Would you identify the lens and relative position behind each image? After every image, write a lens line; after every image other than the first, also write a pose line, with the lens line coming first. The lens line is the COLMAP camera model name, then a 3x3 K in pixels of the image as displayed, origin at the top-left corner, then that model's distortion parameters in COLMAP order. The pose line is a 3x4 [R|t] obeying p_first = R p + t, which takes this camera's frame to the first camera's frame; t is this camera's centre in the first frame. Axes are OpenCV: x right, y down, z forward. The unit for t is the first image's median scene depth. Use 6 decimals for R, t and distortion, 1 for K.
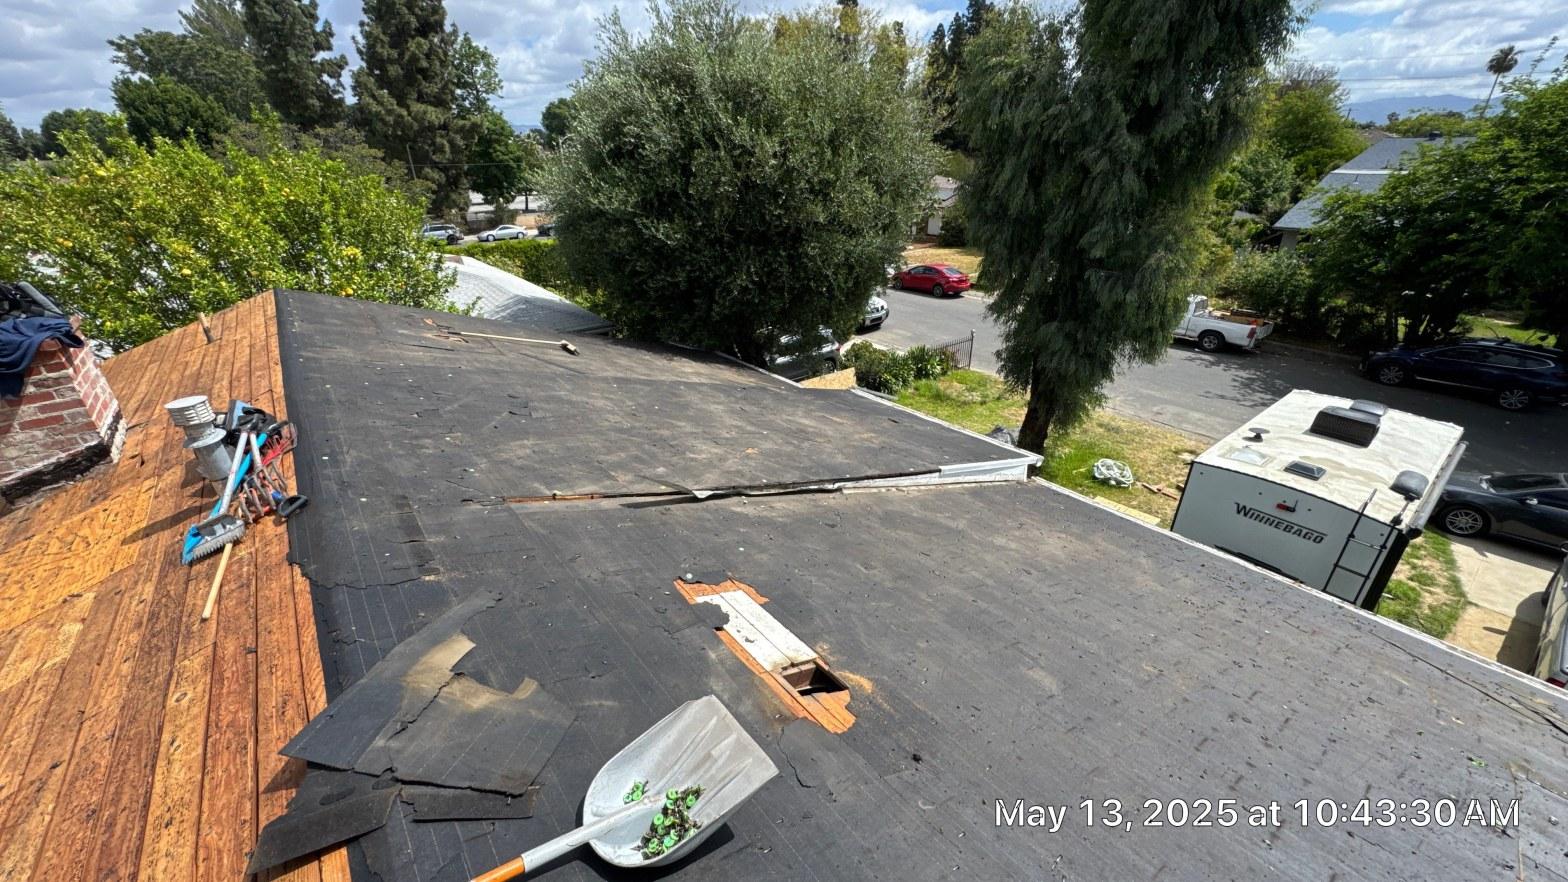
lens RADIAL K [[624.0, 0, 782.5], [0, 624.0, 441.3], [0, 0, 1]] dist [-0.002943, 0.000226]
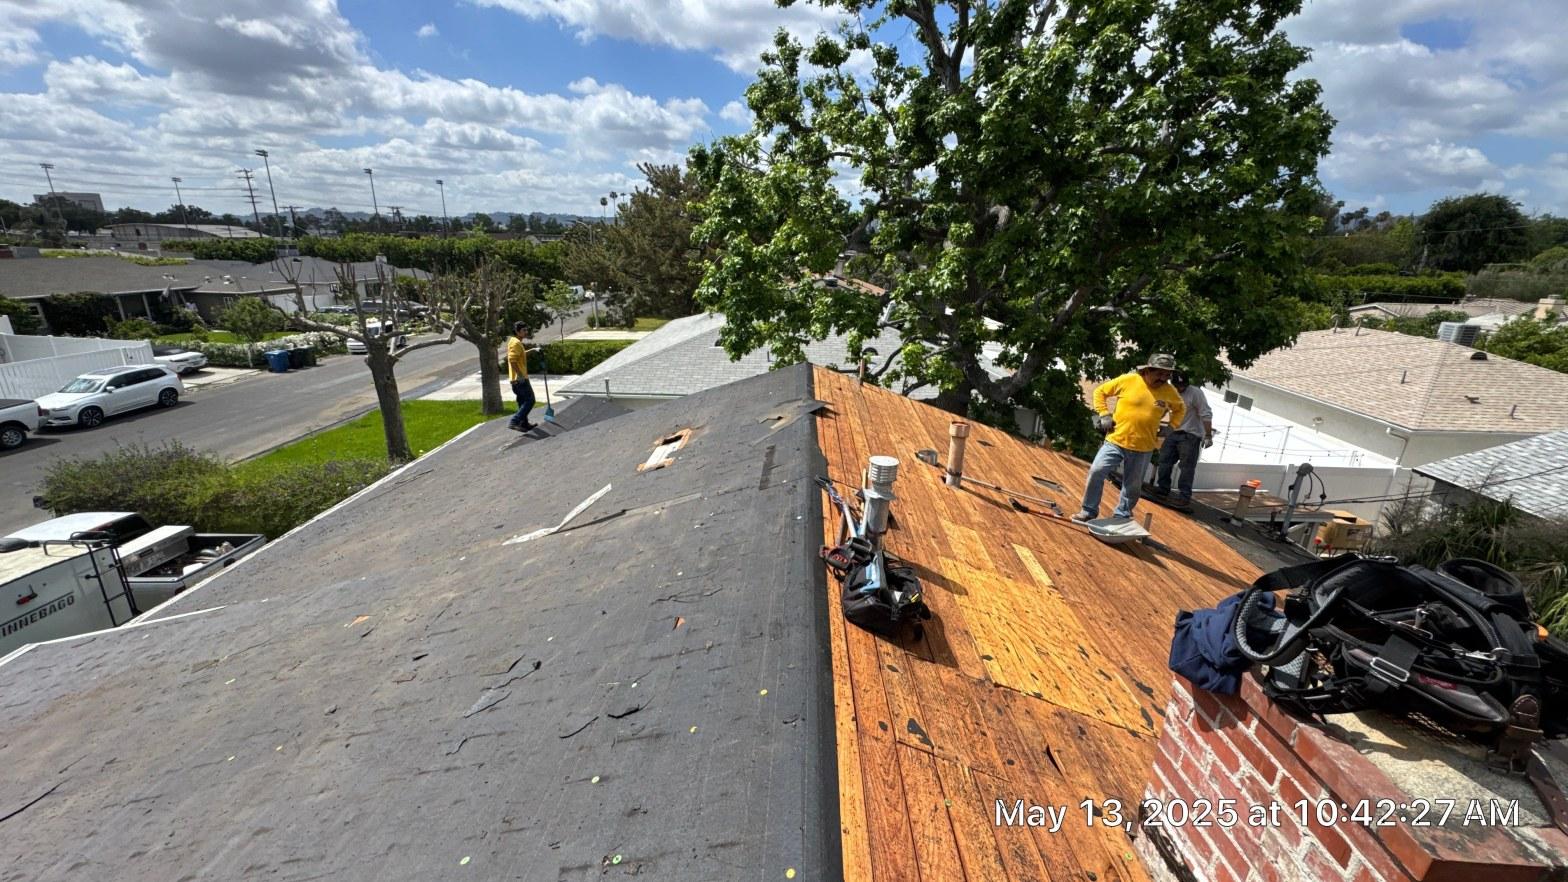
lens RADIAL K [[624.0, 0, 783.2], [0, 624.0, 438.1], [0, 0, 1]] dist [-0.002943, 0.000226]
pose [[-0.766983, -0.190488, 0.612741, -0.578809], [0.265511, 0.775121, 0.573317, -0.302904], [-0.584158, 0.602414, -0.543928, 0.654246]]
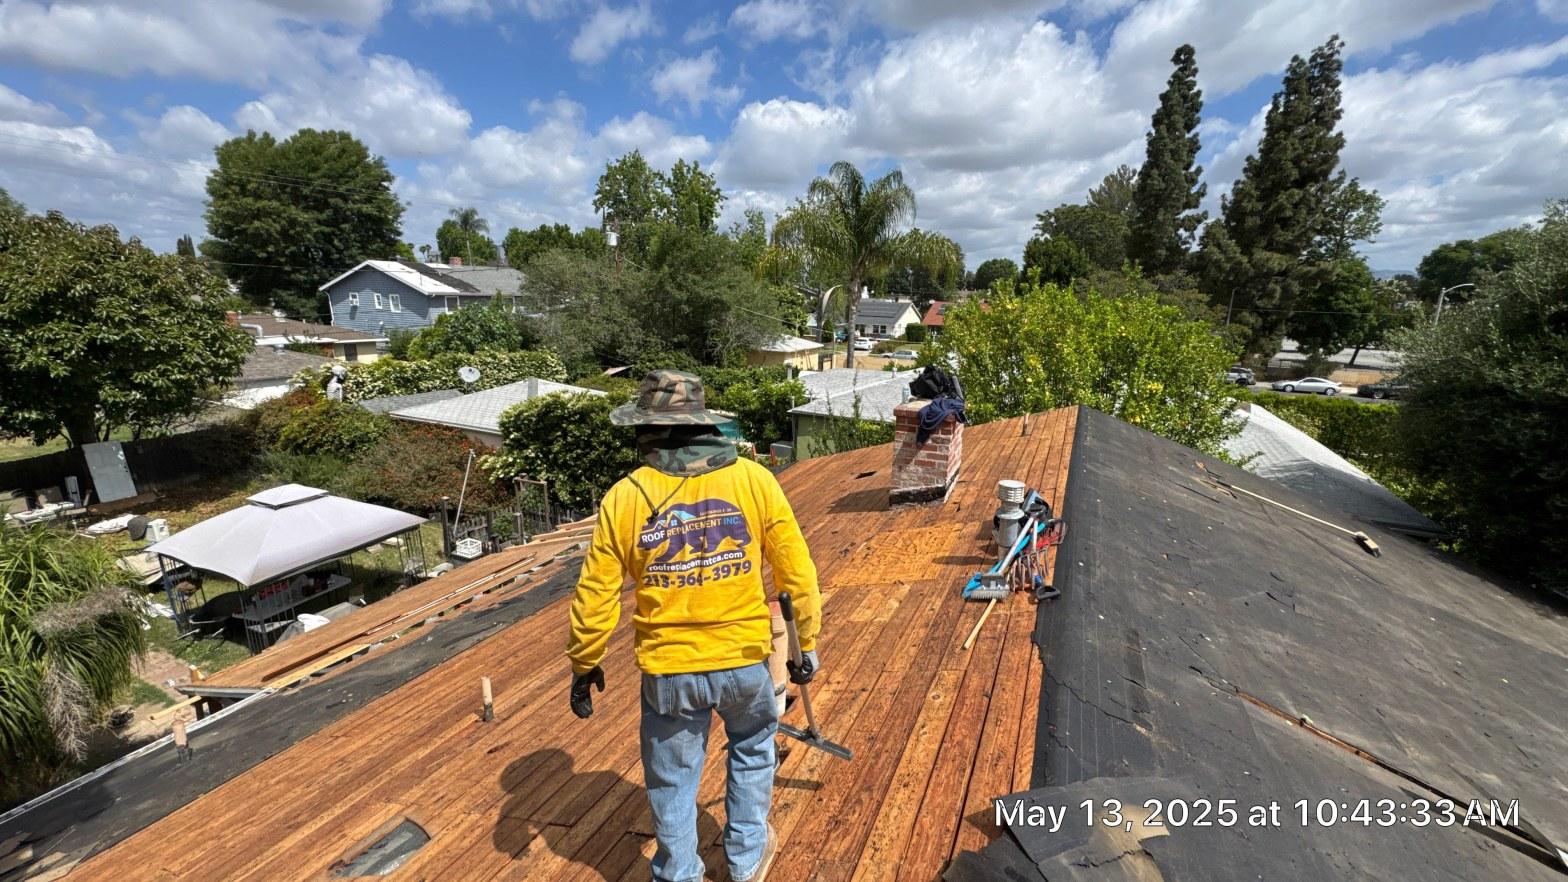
lens RADIAL K [[624.0, 0, 783.0], [0, 624.0, 440.6], [0, 0, 1]] dist [-0.002943, 0.000226]
pose [[0.446712, 0.237974, -0.862448, -0.026469], [-0.406305, 0.912798, 0.041419, -0.001738], [0.797098, 0.331915, 0.504448, -0.027195]]
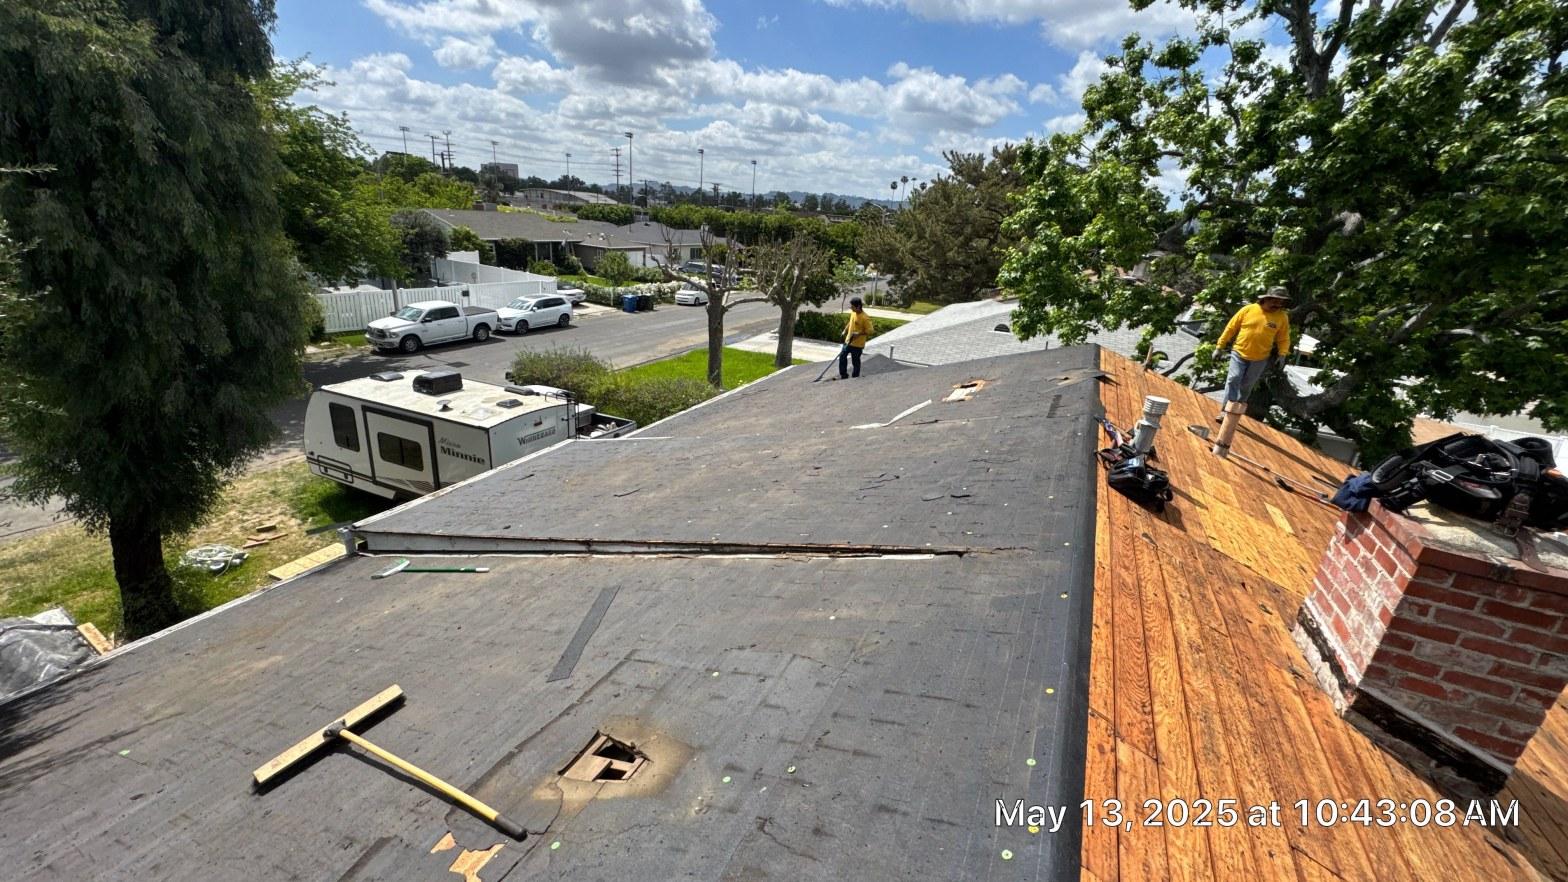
lens RADIAL K [[624.0, 0, 783.5], [0, 624.0, 441.5], [0, 0, 1]] dist [-0.002943, 0.000226]
pose [[-0.436896, -0.324662, 0.838878, -0.721910], [0.316325, 0.817571, 0.481161, -0.385511], [-0.842057, 0.475575, -0.254495, 0.853936]]
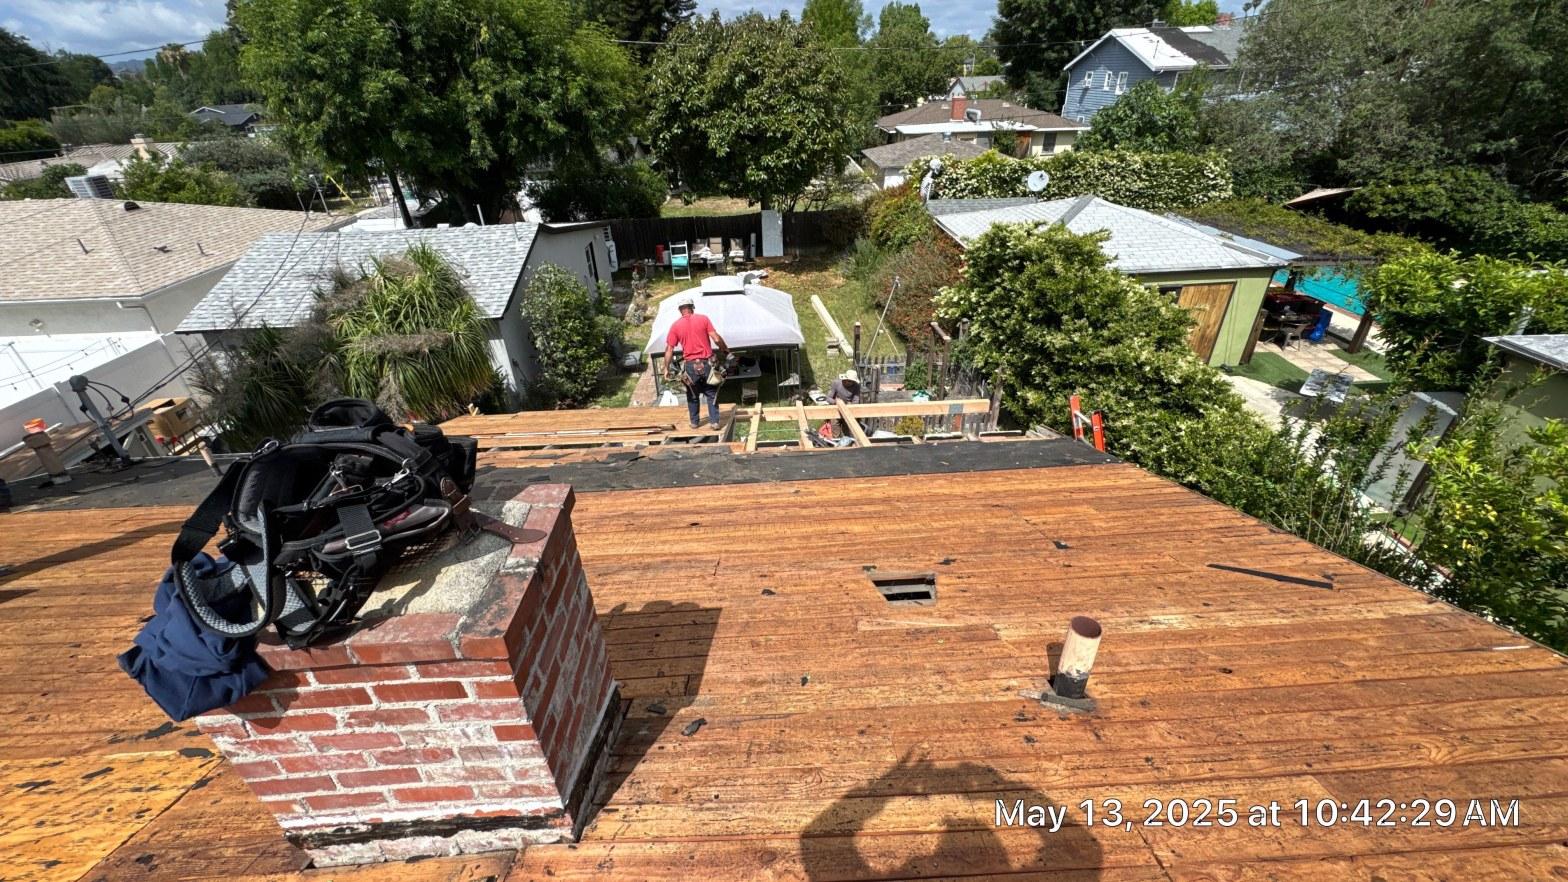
lens RADIAL K [[624.0, 0, 783.2], [0, 624.0, 439.9], [0, 0, 1]] dist [-0.002943, 0.000226]
pose [[-0.589946, 0.445682, -0.673299, -0.580165], [-0.299213, 0.653830, 0.694966, -0.277678], [0.749957, 0.611452, -0.252371, 0.613120]]
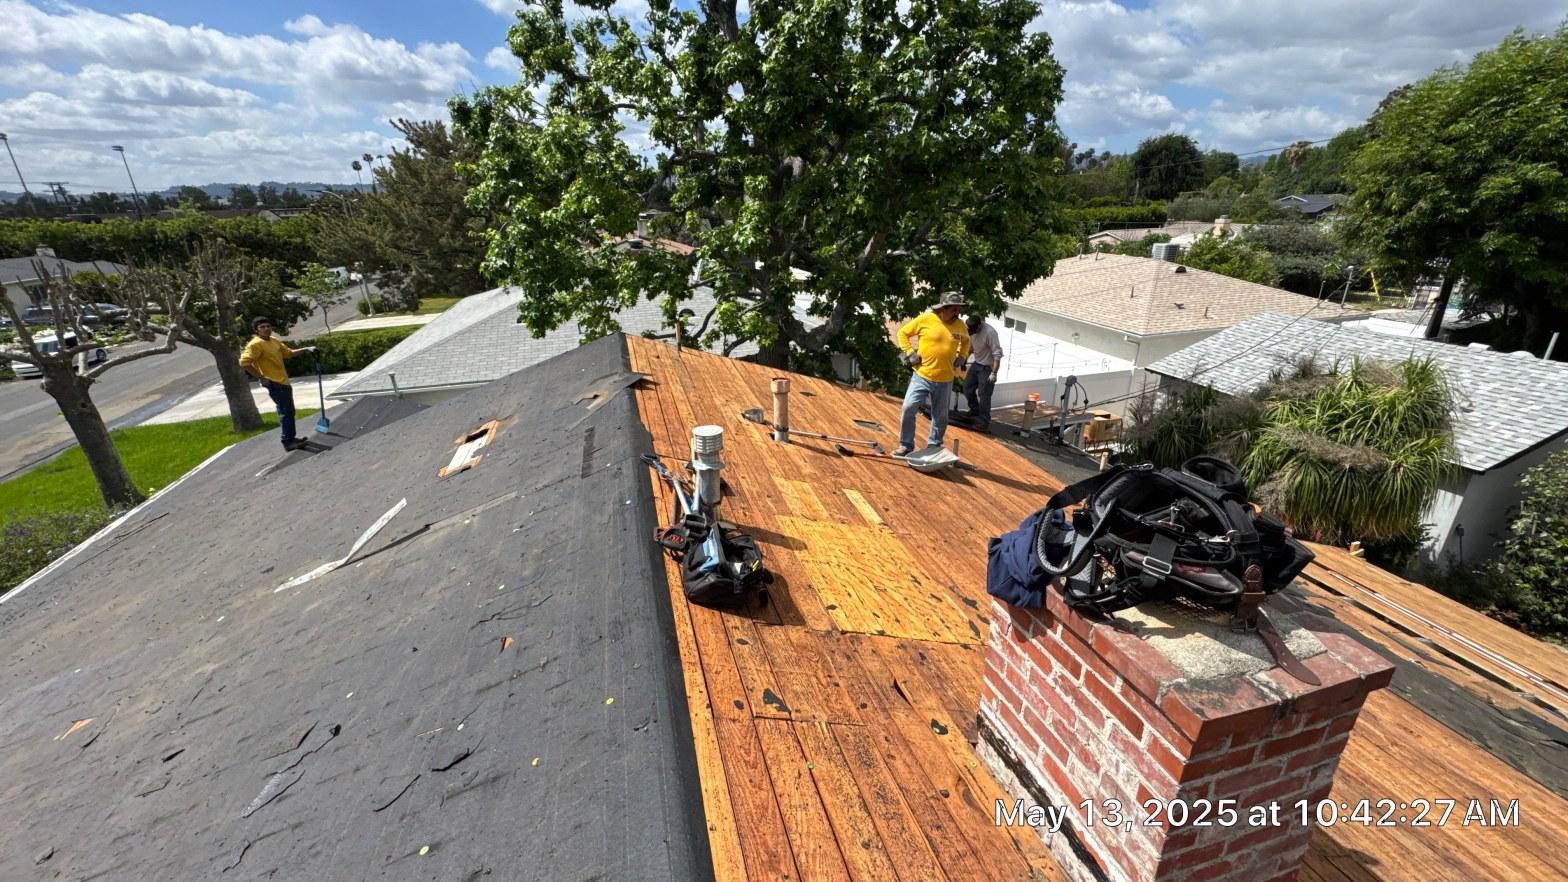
lens RADIAL K [[624.0, 0, 783.3], [0, 624.0, 438.3], [0, 0, 1]] dist [-0.002943, 0.000226]
pose [[-0.919703, -0.102375, 0.379032, -0.576364], [0.202894, 0.702572, 0.682075, -0.296247], [-0.336125, 0.704210, -0.625386, 0.636421]]
